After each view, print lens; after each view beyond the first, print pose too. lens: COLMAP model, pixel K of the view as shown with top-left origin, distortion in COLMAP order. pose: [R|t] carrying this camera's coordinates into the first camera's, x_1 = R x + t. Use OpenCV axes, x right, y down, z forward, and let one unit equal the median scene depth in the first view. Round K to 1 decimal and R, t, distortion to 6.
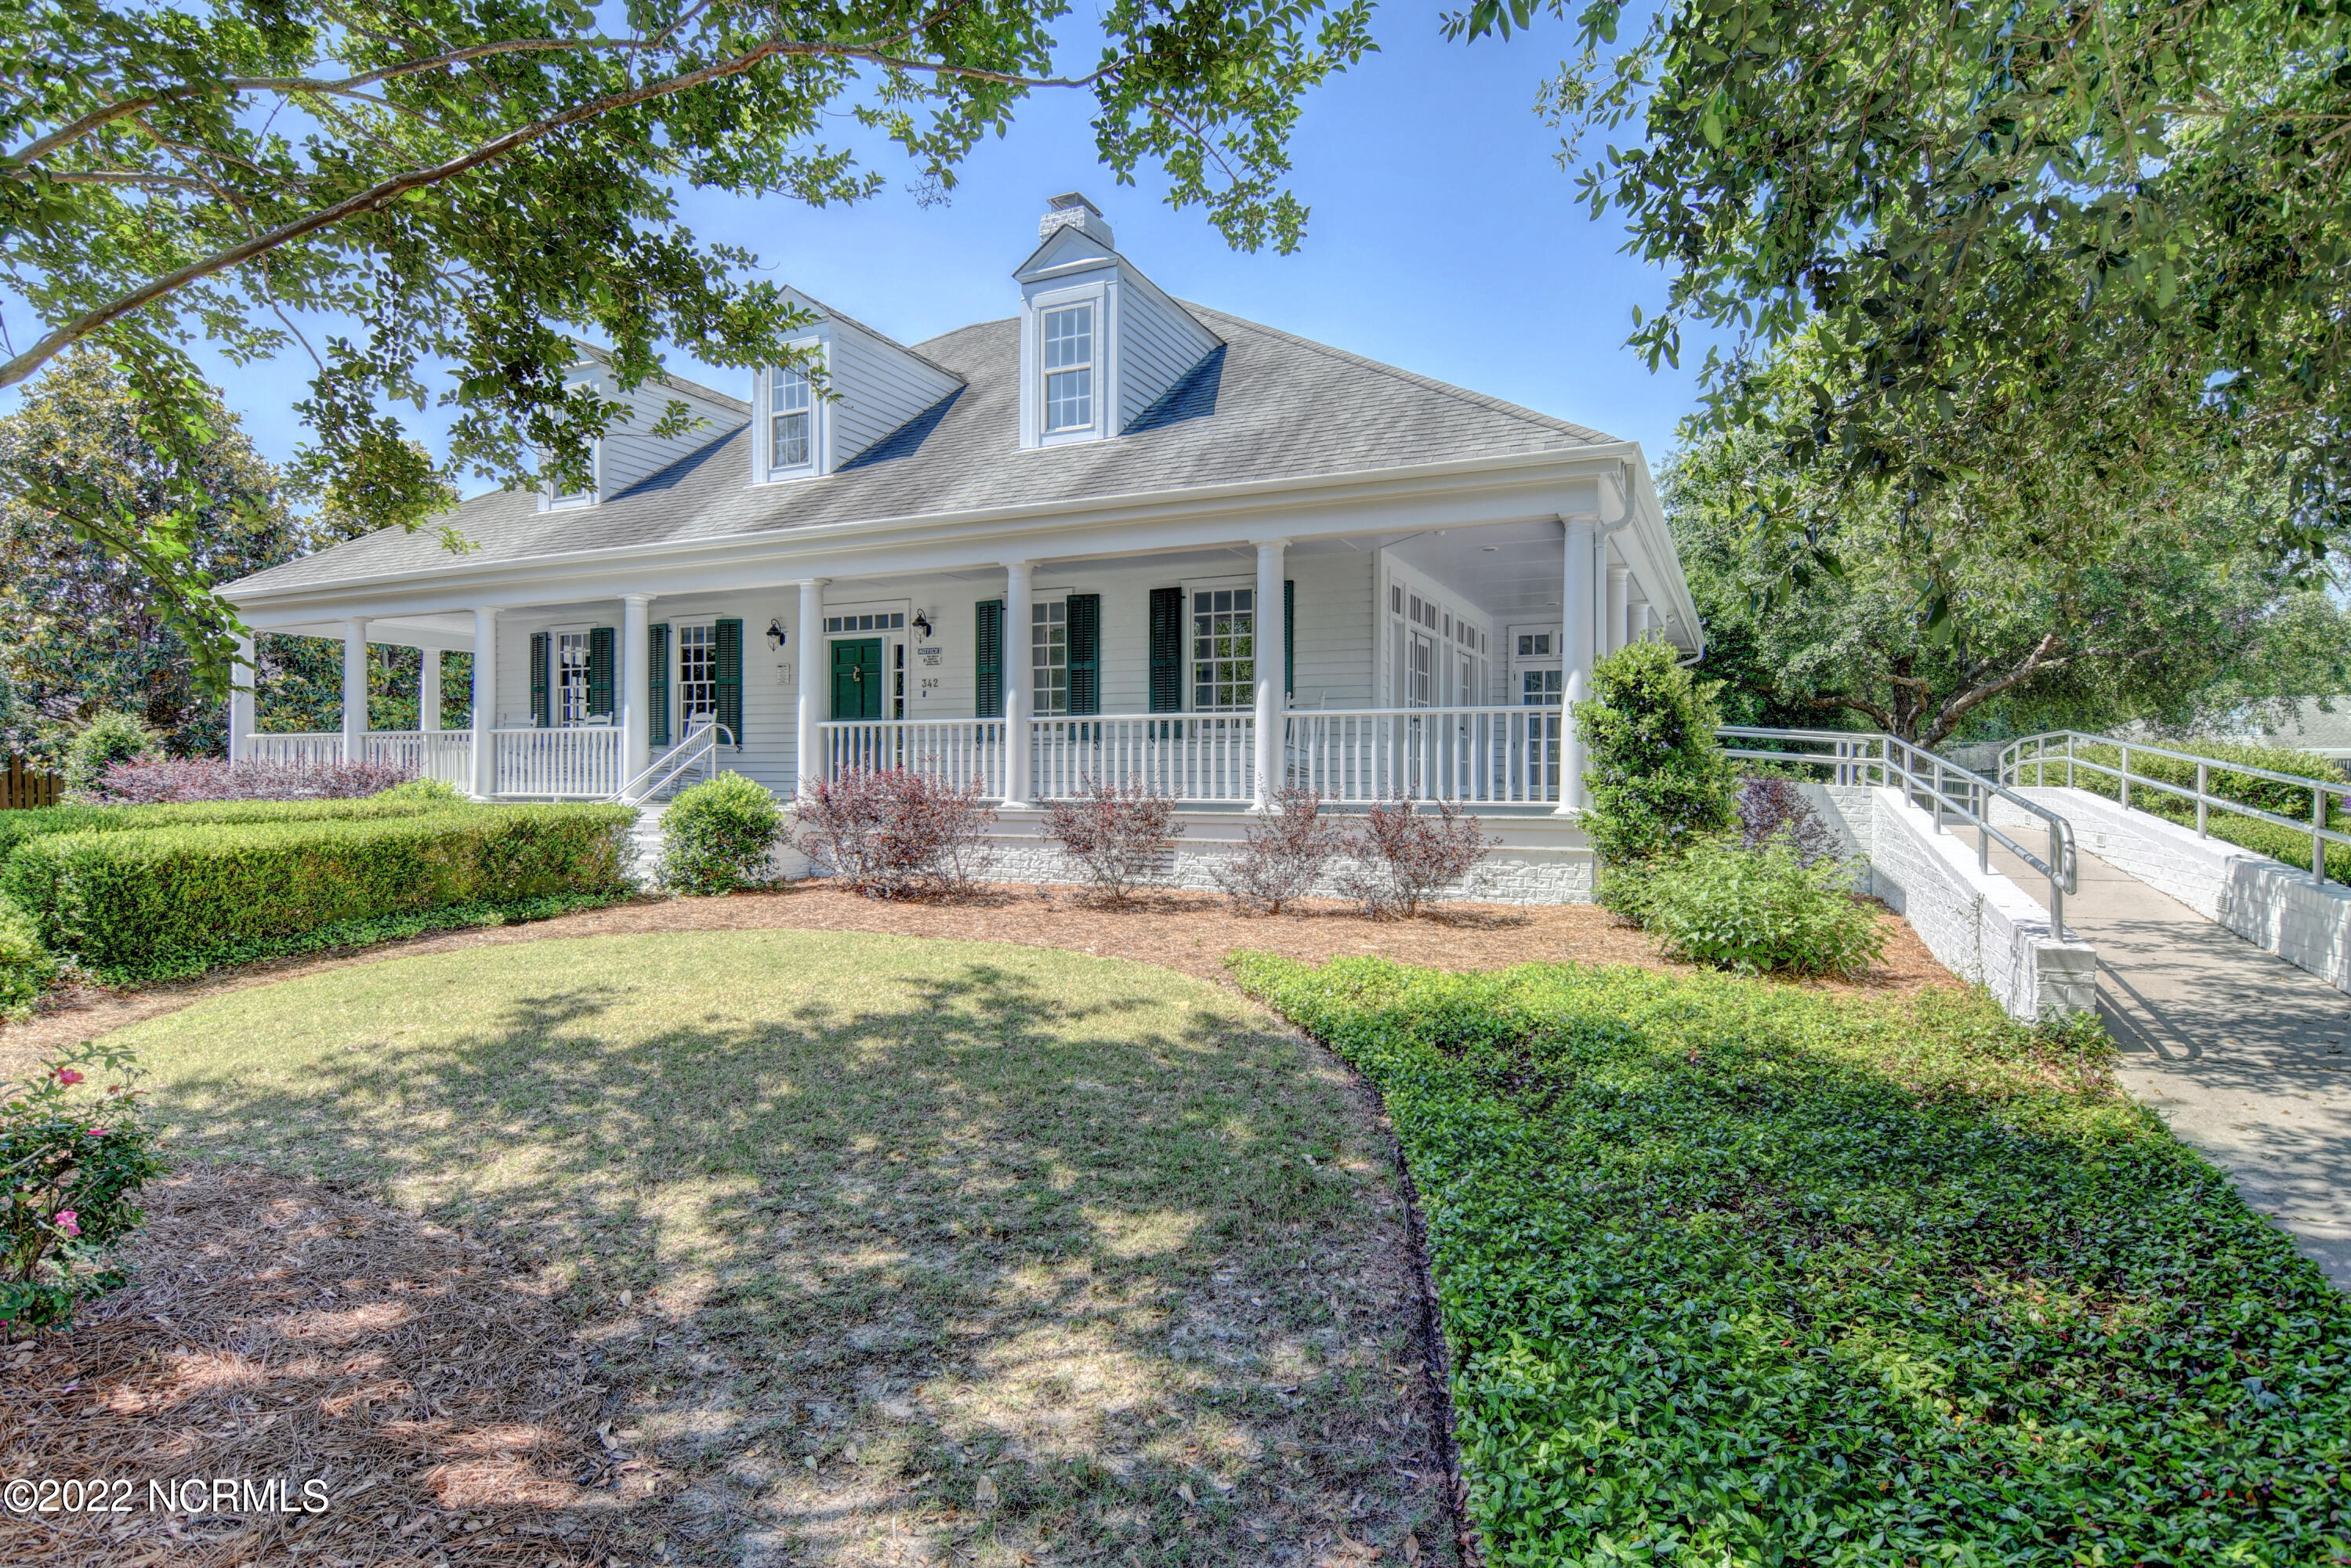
lens RADIAL K [[1262.2, 0, 1168.4], [0, 1262.2, 792.5], [0, 0, 1]] dist [-0.007522, -0.001764]
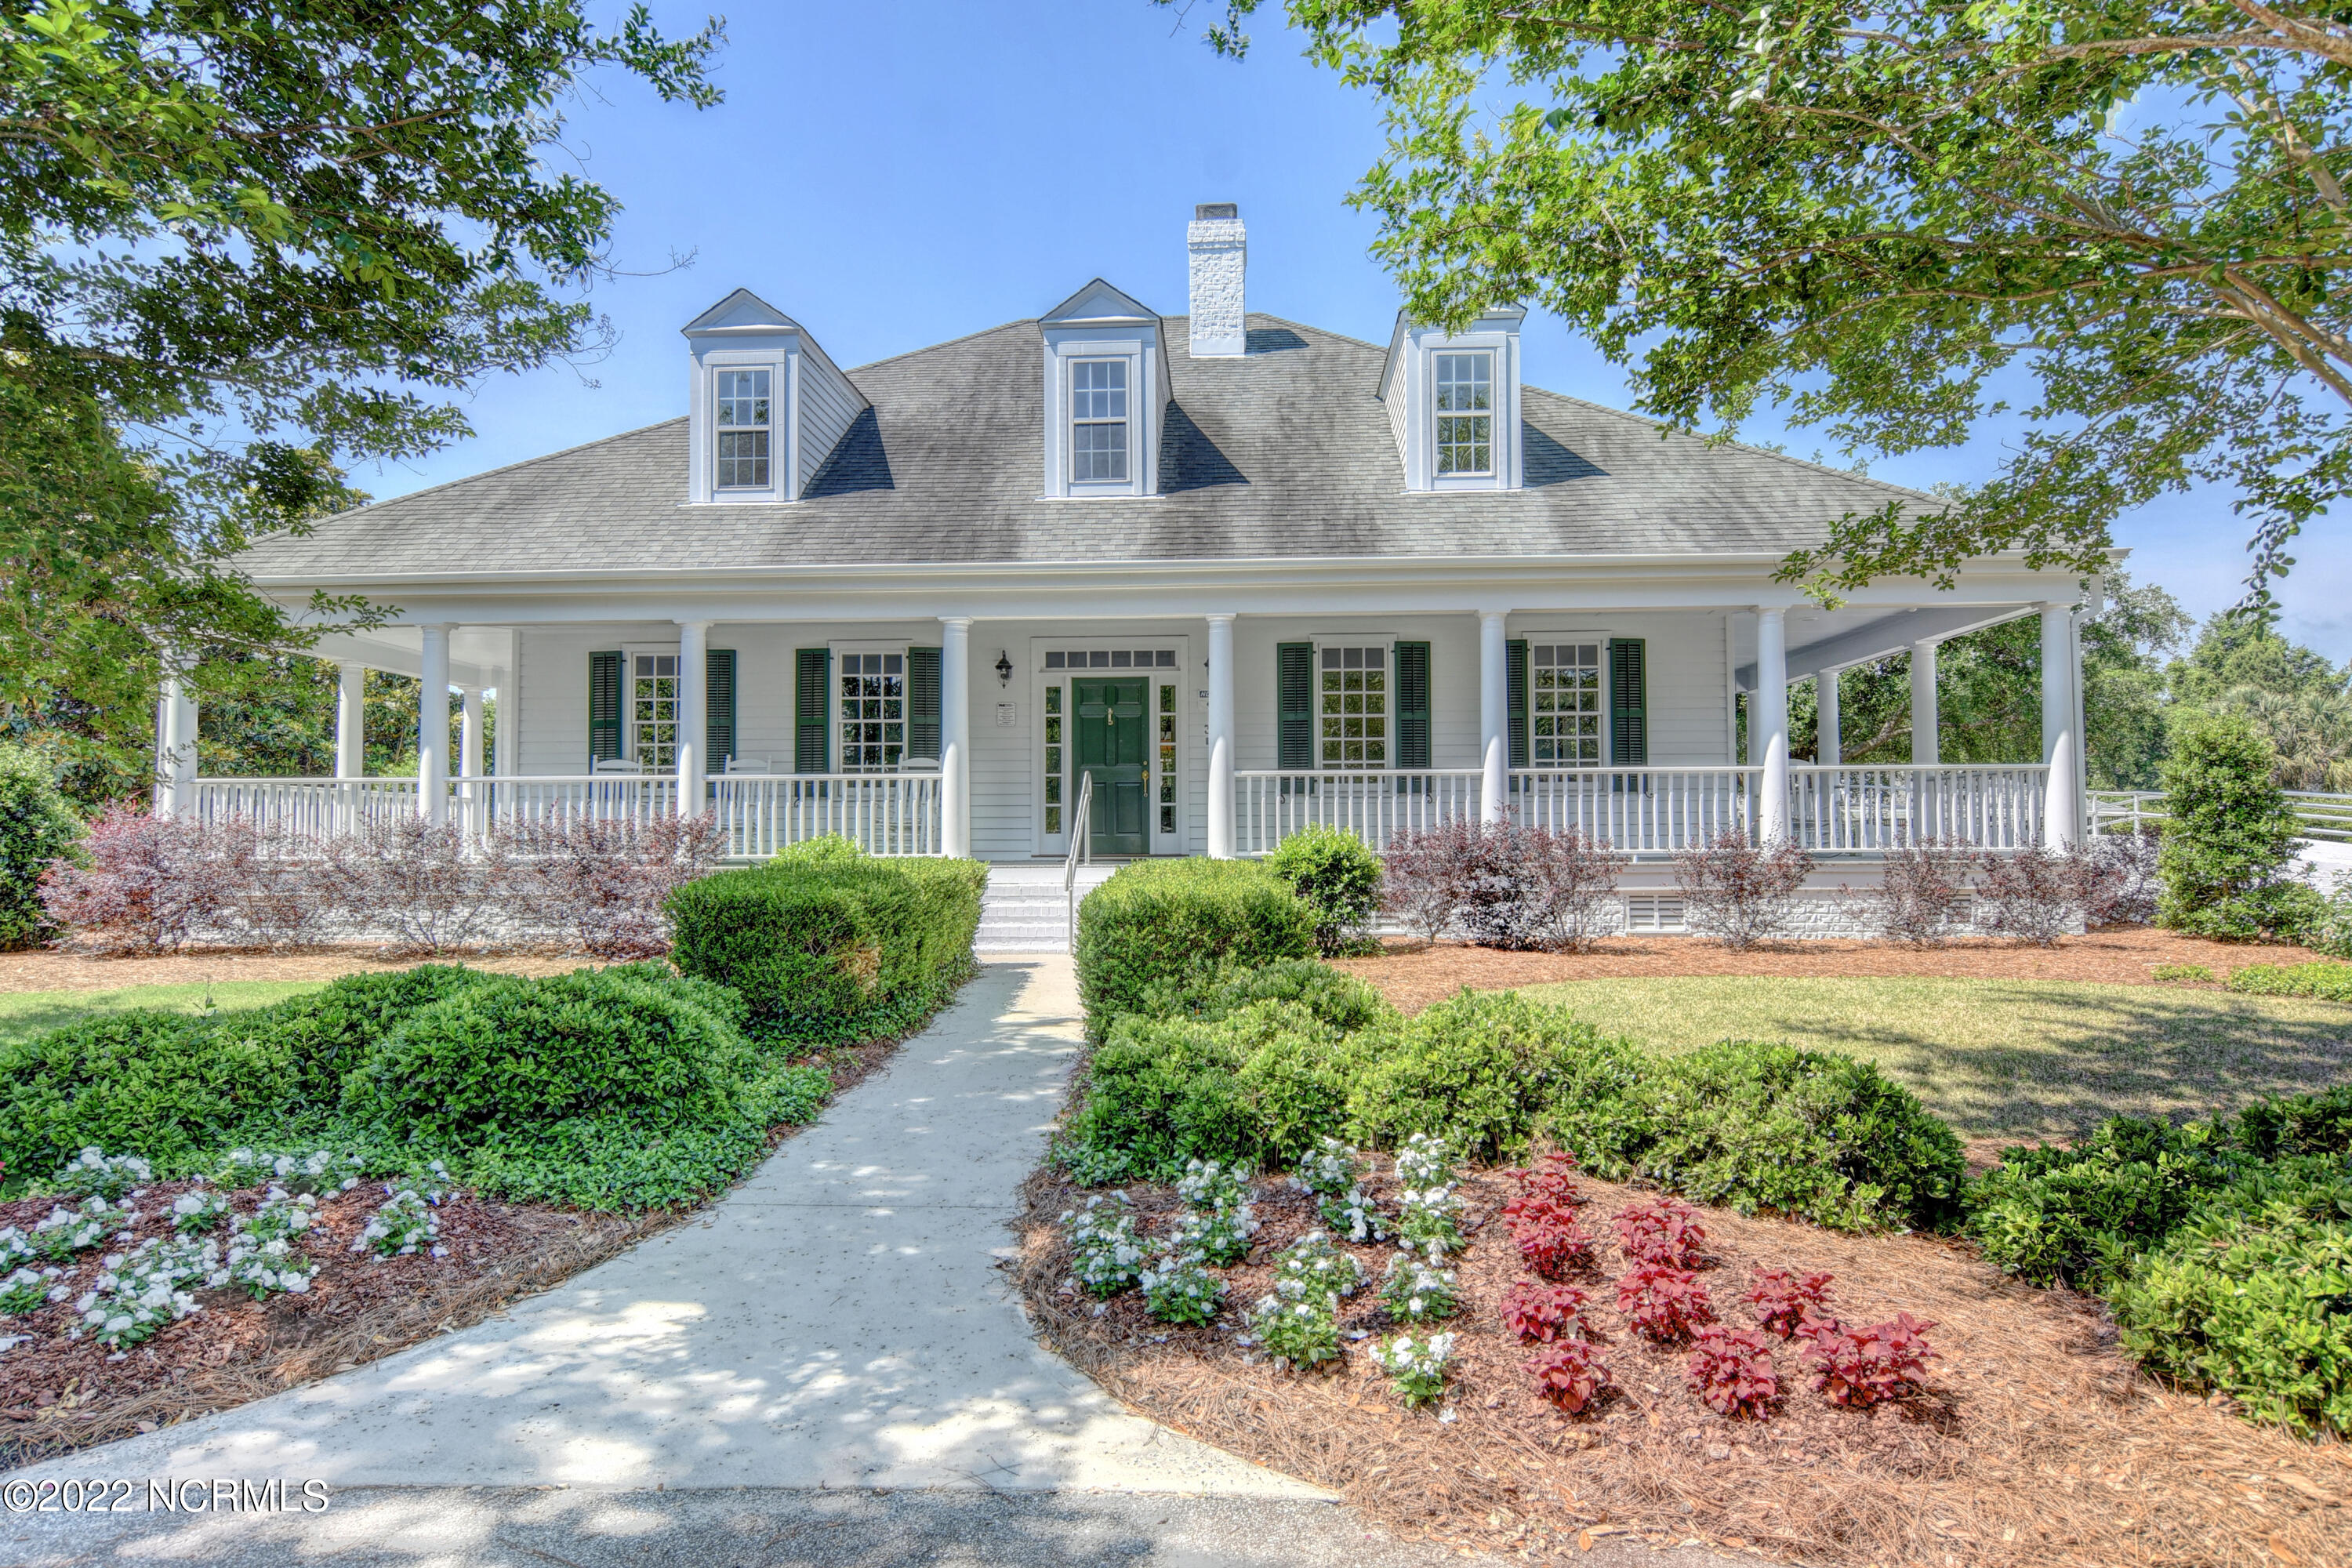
lens RADIAL K [[1126.8, 0, 1176.2], [0, 1126.8, 836.0], [0, 0, 1]] dist [-0.119671, 0.057574]
pose [[0.903987, -0.006859, 0.427505, -0.402566], [0.011841, 0.999889, -0.008996, -0.002160], [-0.427396, 0.013195, 0.903968, 0.203198]]
